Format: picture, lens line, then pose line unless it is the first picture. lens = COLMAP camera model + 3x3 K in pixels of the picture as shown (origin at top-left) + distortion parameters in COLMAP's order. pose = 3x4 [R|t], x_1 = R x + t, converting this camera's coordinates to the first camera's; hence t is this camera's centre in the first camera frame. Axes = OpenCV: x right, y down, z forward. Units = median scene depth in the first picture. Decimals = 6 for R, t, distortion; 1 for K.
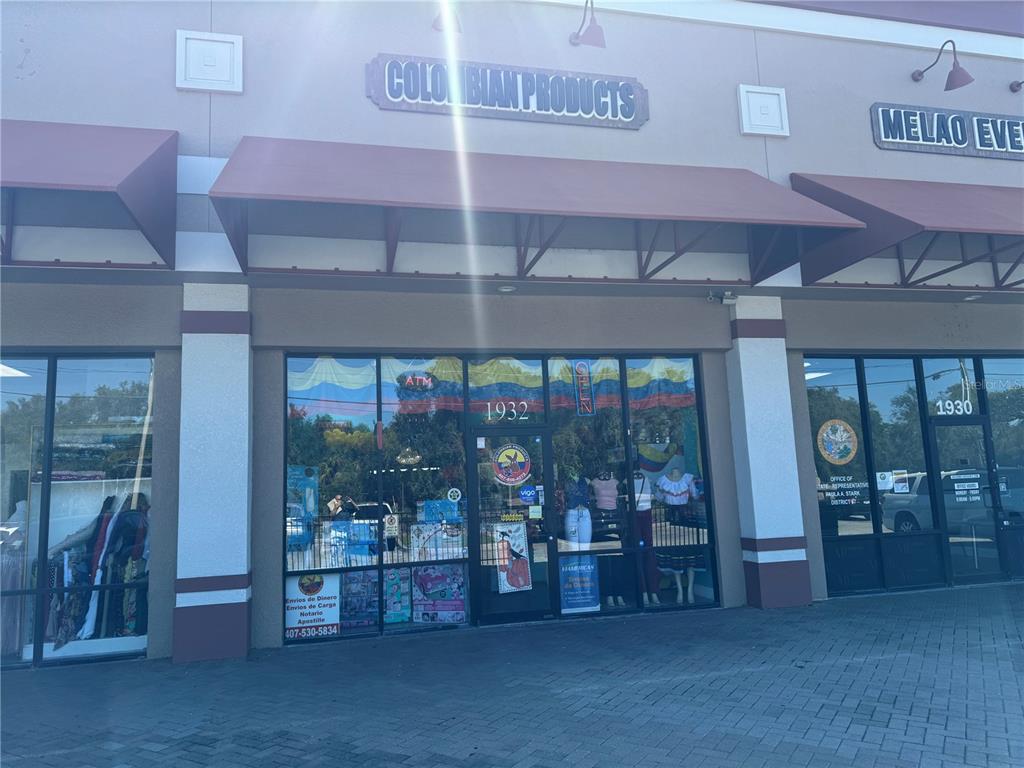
lens RADIAL K [[725.0, 0, 516.2], [0, 725.0, 381.6], [0, 0, 1]] dist [0.024830, -0.032112]
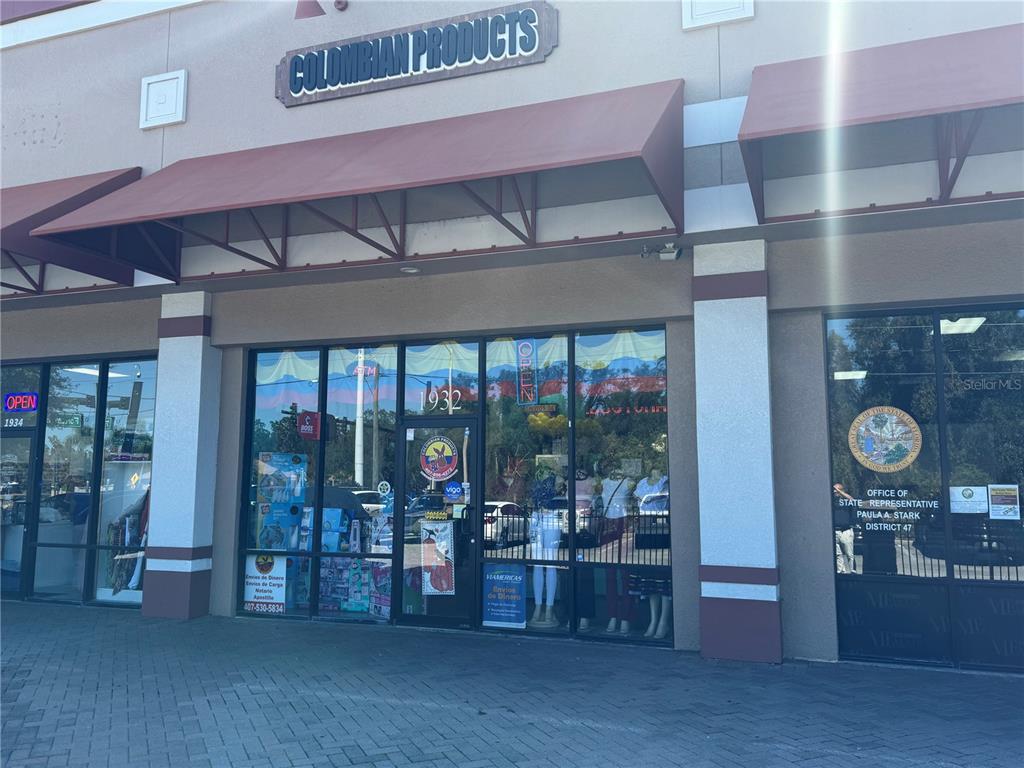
lens RADIAL K [[840.5, 0, 511.3], [0, 840.5, 377.3], [0, 0, 1]] dist [0.033861, -0.034268]
pose [[0.827568, -0.023401, -0.560878, 0.674753], [0.042676, 0.998862, 0.021293, -0.008035], [0.559742, -0.041558, 0.827624, 0.167332]]
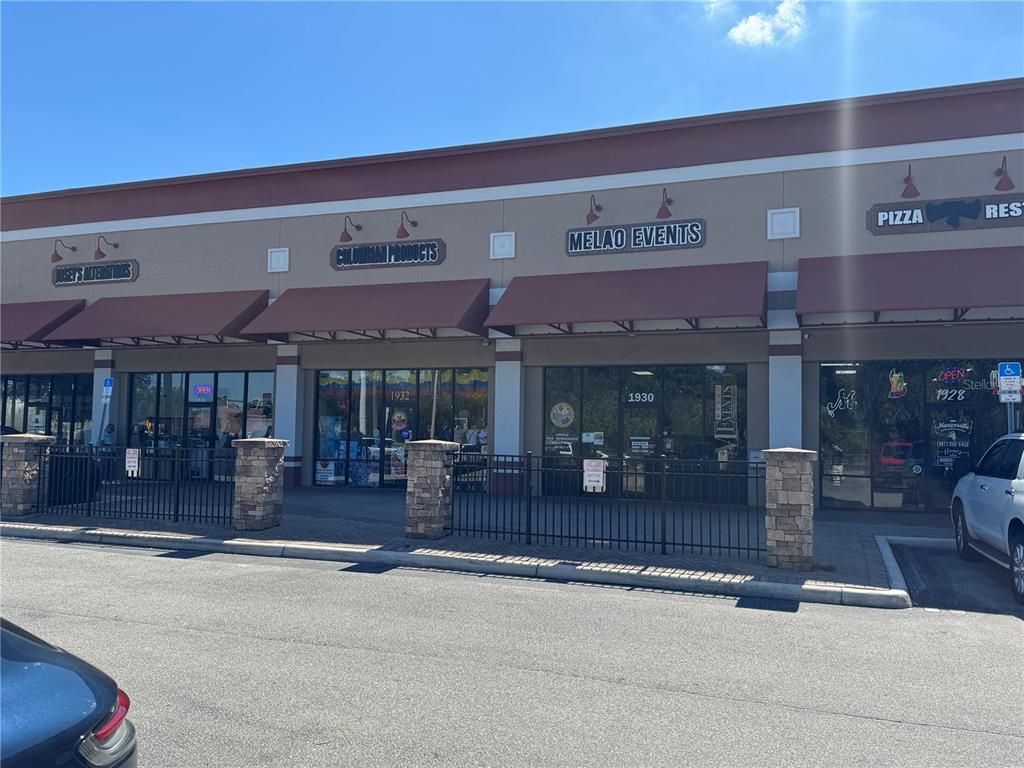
lens RADIAL K [[840.5, 0, 520.2], [0, 840.5, 381.4], [0, 0, 1]] dist [0.033861, -0.034268]
pose [[0.832113, 0.019114, -0.554277, 1.723822], [0.031002, 0.996240, 0.080897, -0.199768], [0.553739, -0.084499, 0.828392, -0.915188]]
